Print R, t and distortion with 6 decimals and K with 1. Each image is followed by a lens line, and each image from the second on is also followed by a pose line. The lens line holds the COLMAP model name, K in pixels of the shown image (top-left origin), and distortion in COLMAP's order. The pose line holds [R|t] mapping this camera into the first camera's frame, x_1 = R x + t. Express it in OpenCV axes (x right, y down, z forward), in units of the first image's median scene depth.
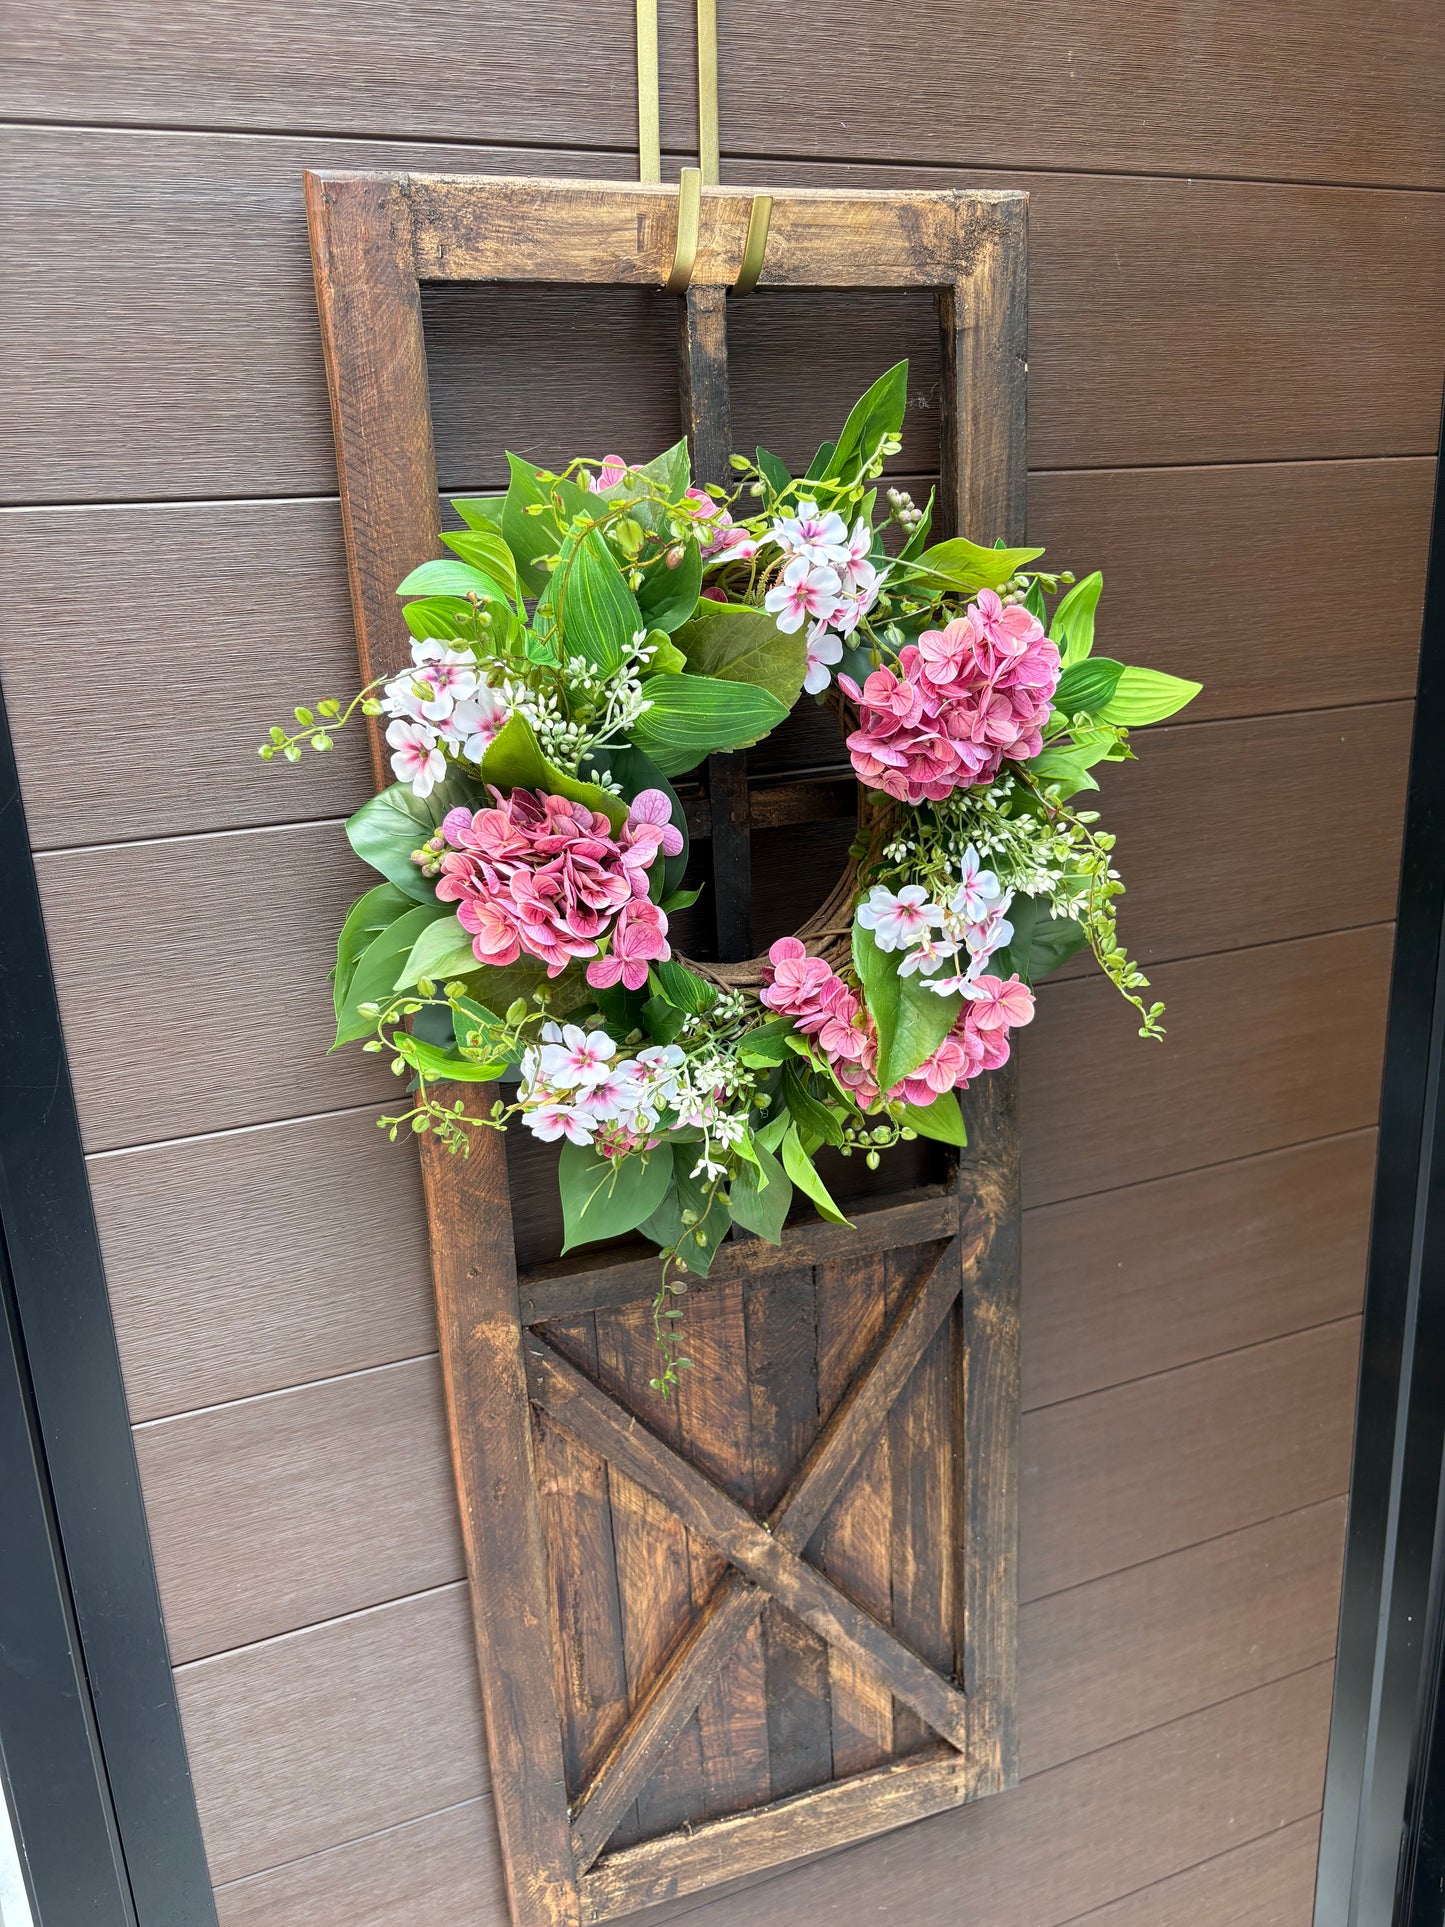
lens RADIAL K [[1461.5, 0, 705.0], [0, 1461.5, 974.3], [0, 0, 1]] dist [0.014090, -0.005694]
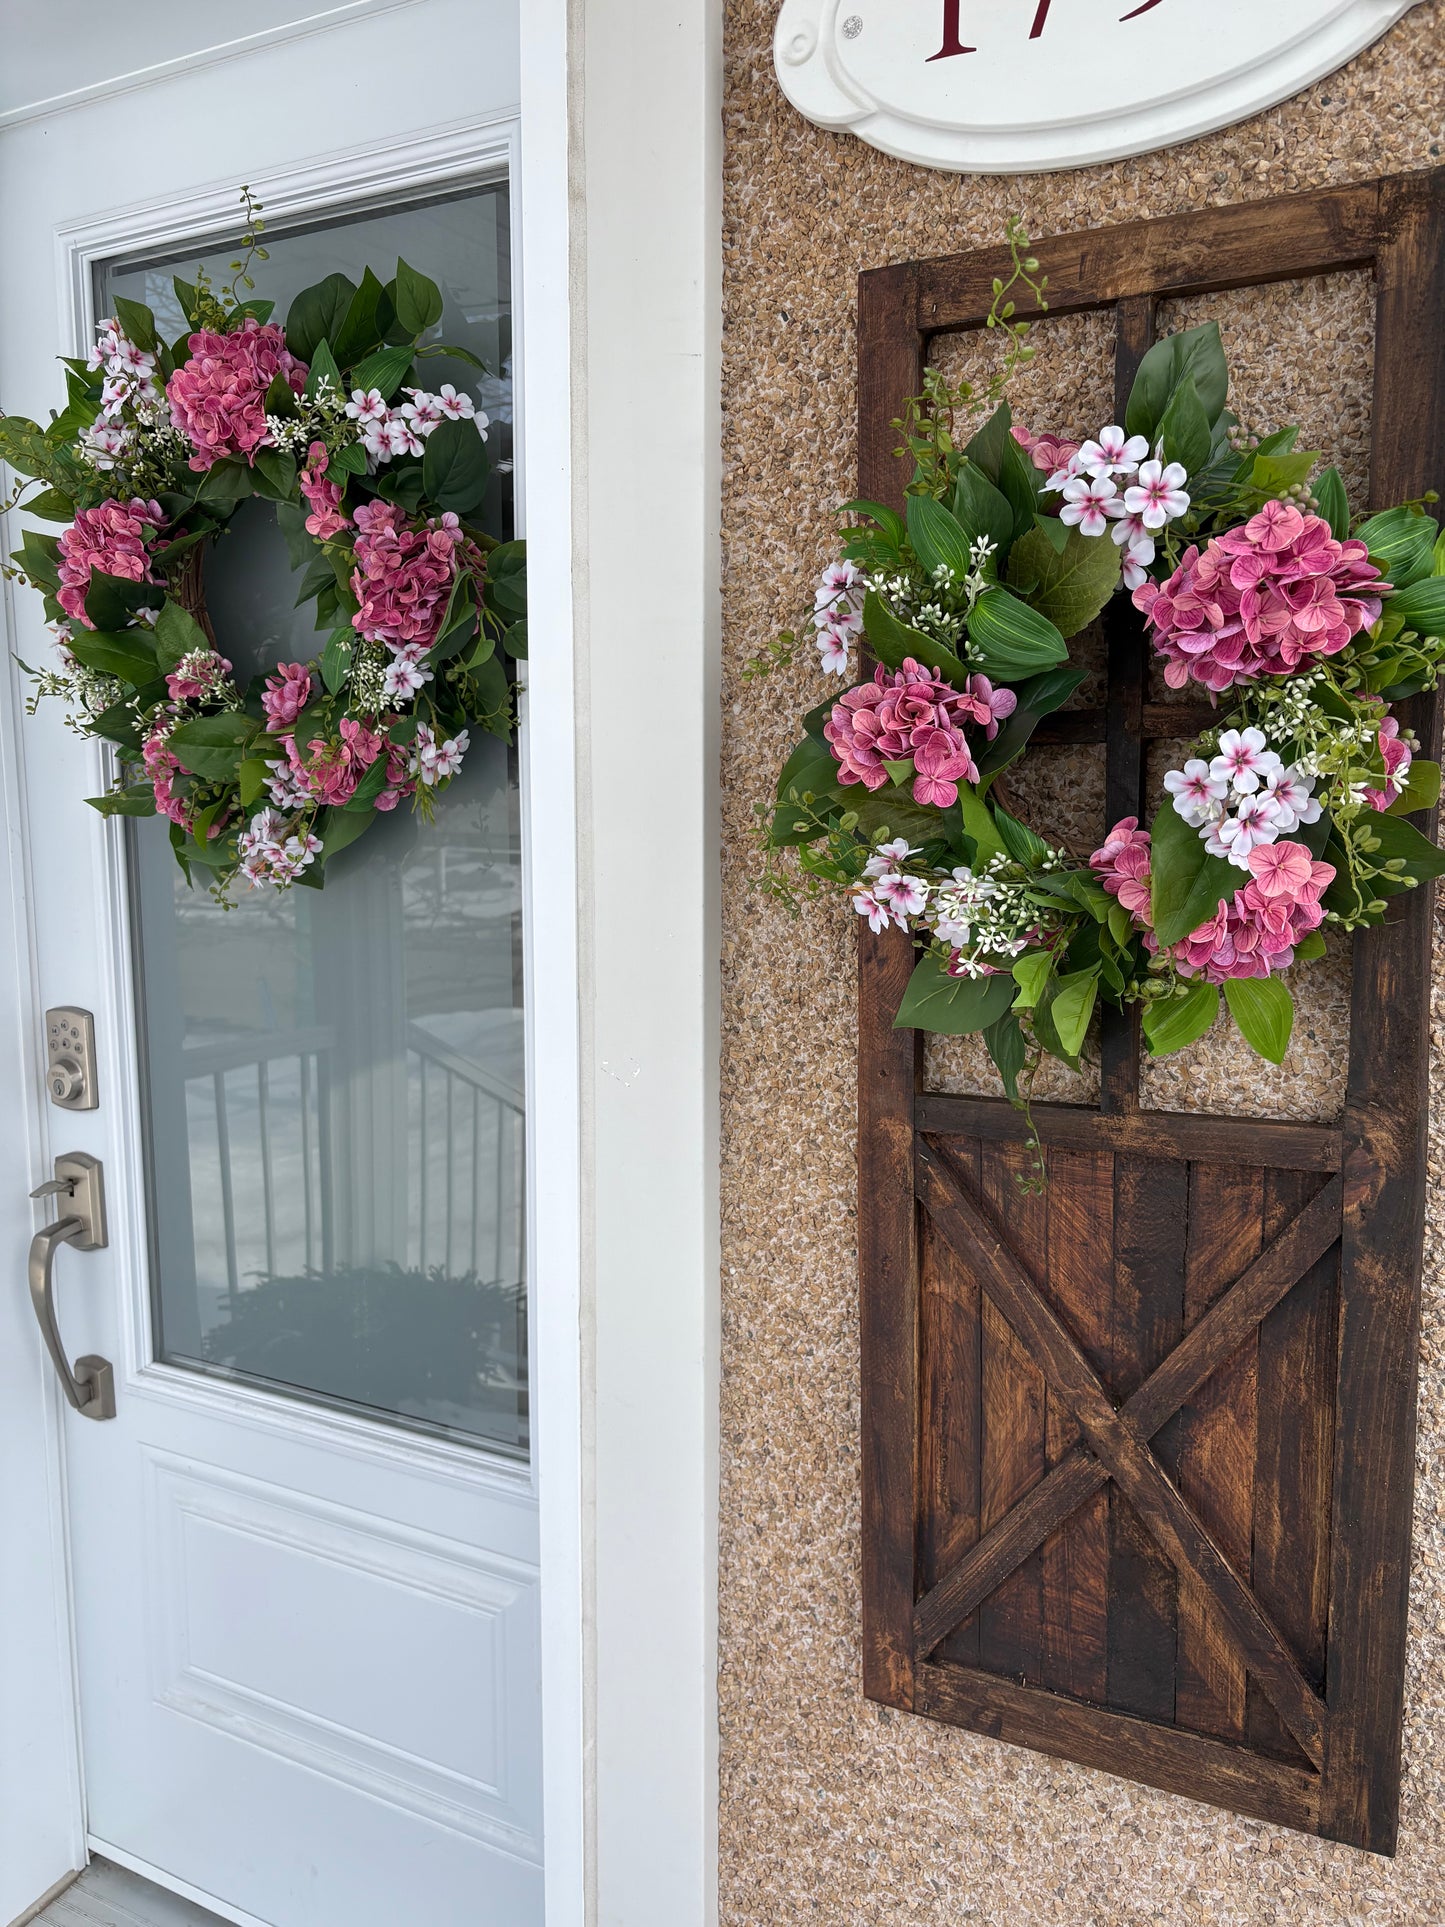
lens RADIAL K [[1464.3, 0, 712.1], [0, 1464.3, 981.7], [0, 0, 1]] dist [0.012490, -0.000793]
pose [[0.690329, 0.128099, -0.712065, 0.627986], [-0.229000, 0.972286, -0.047098, 0.214785], [0.686298, 0.195576, 0.700532, -0.021390]]
